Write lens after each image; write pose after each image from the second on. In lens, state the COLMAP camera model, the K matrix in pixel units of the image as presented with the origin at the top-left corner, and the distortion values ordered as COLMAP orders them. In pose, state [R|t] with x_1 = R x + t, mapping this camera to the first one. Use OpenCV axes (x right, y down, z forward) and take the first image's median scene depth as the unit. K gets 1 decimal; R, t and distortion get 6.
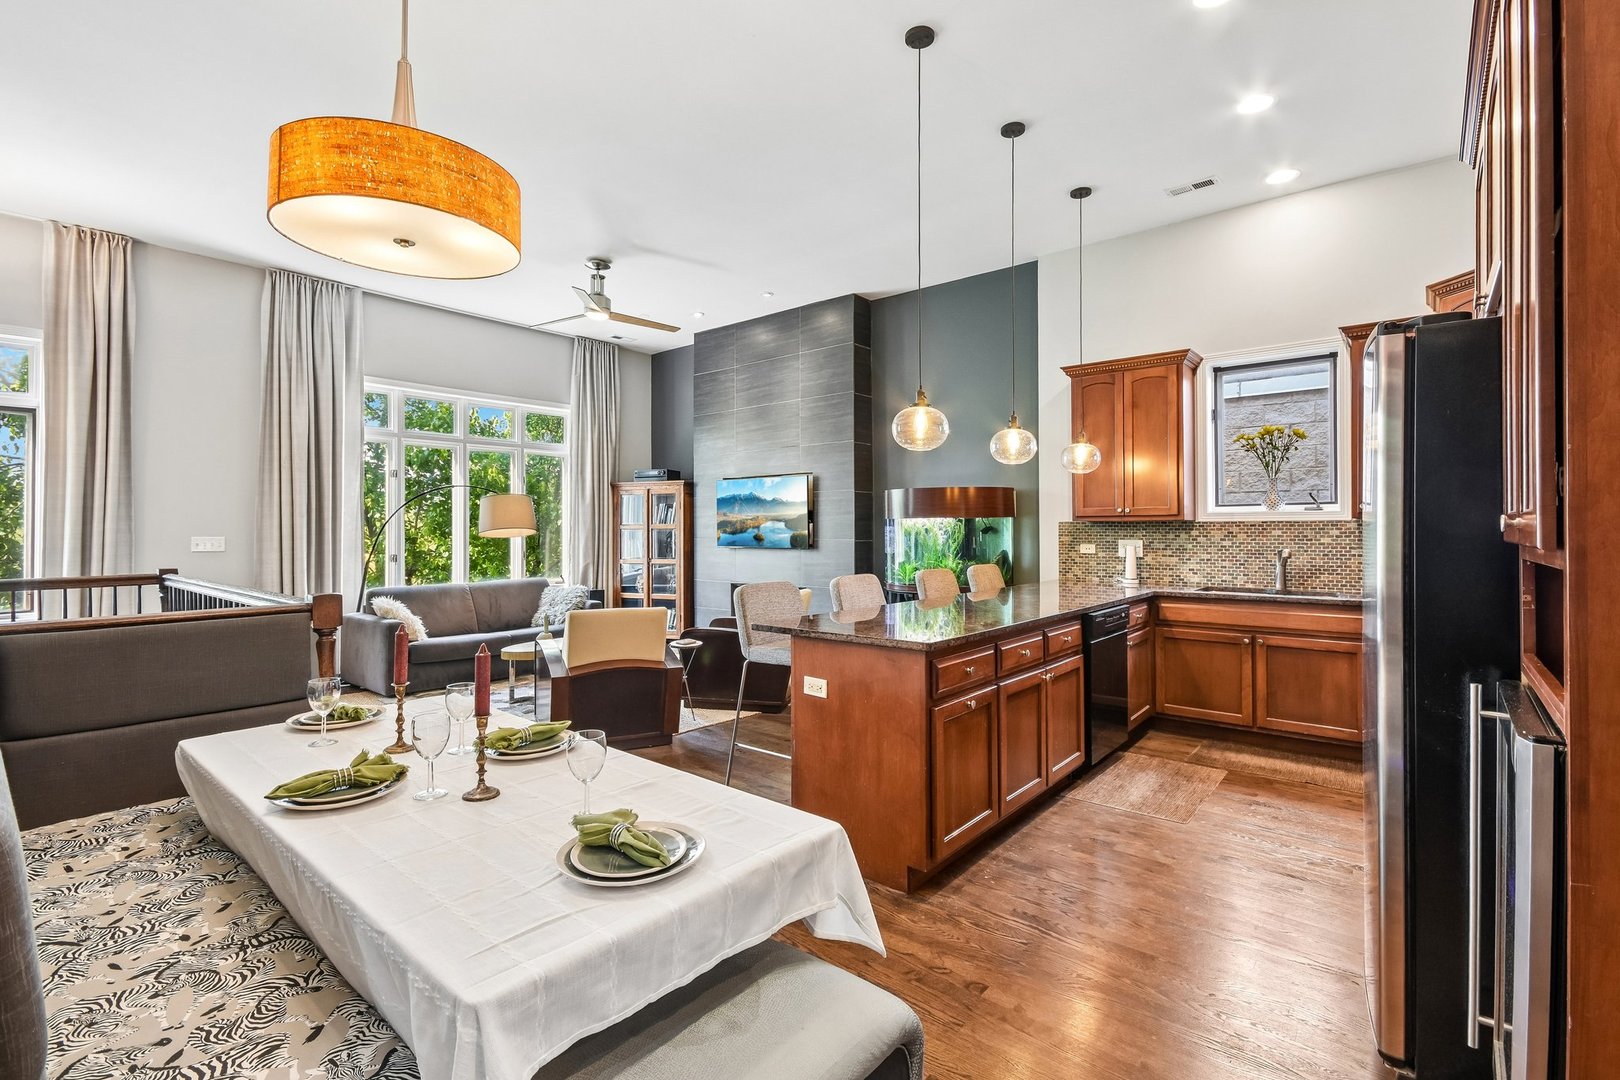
lens RADIAL K [[714.4, 0, 811.7], [0, 714.4, 519.4], [0, 0, 1]] dist [0.009031, -0.007914]
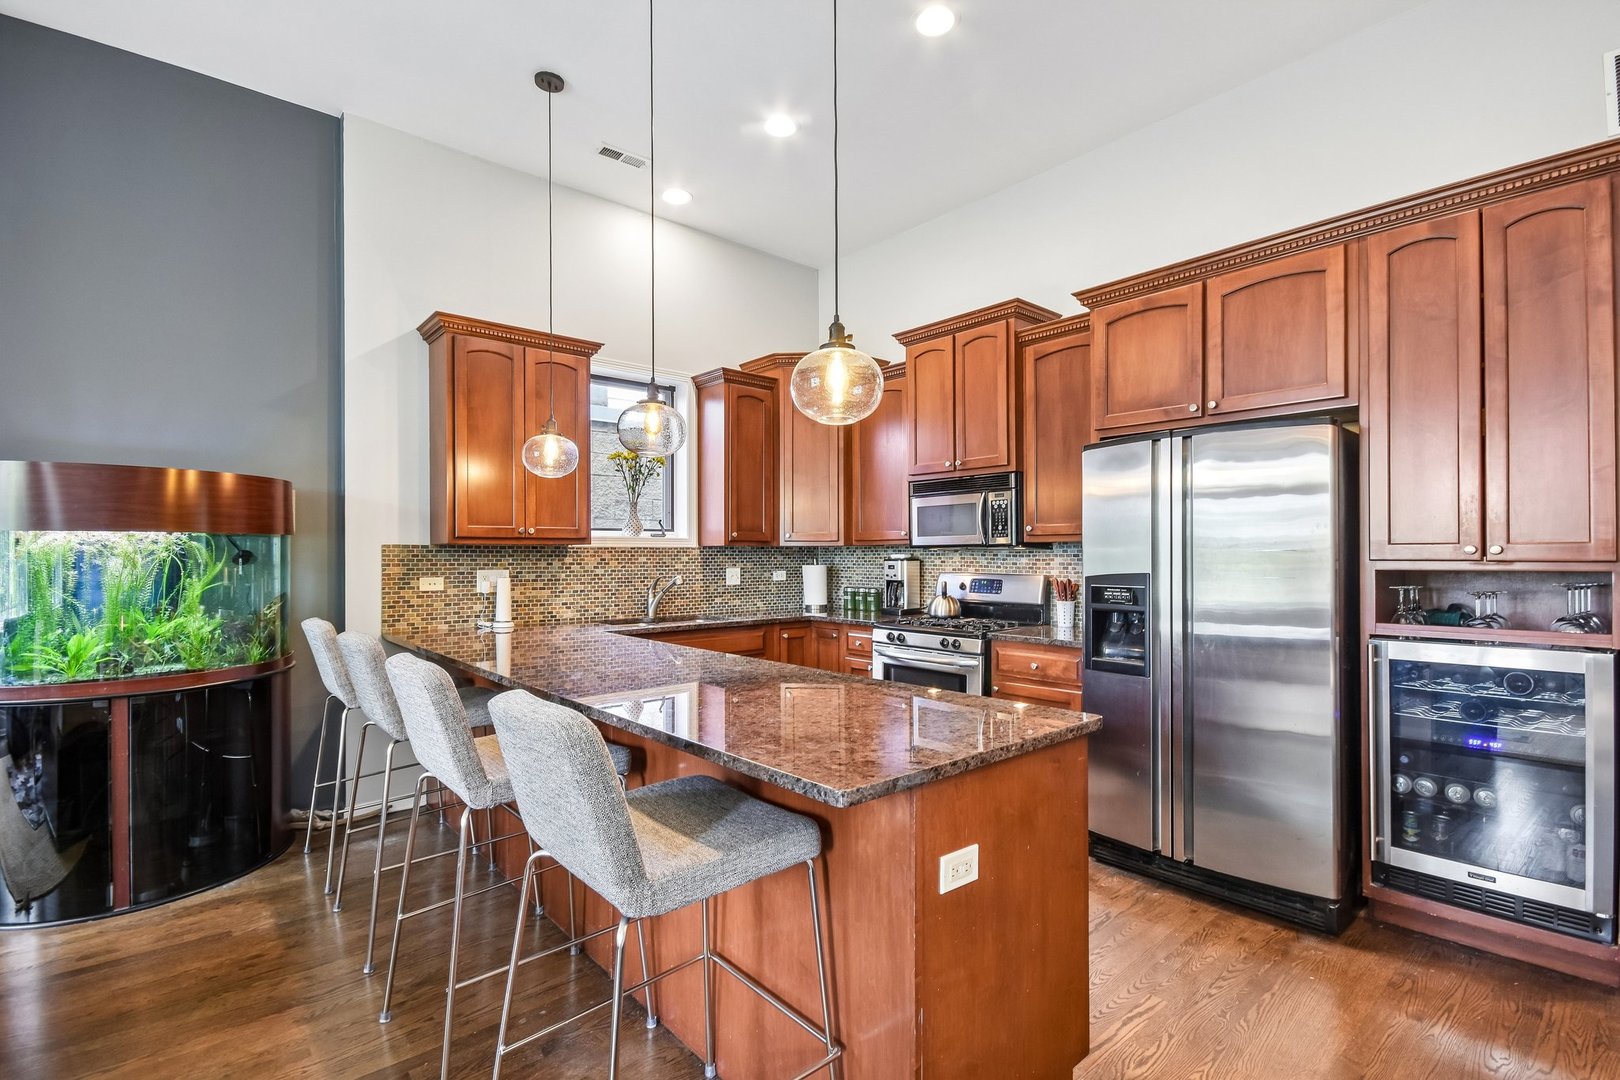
lens RADIAL K [[740.2, 0, 824.0], [0, 740.2, 553.2], [0, 0, 1]] dist [0.012693, 0.002365]
pose [[0.163761, 0.003779, 0.986493, -0.287738], [-0.010558, 0.999942, -0.002078, 0.009585], [-0.986444, -0.010075, 0.163792, 0.559667]]
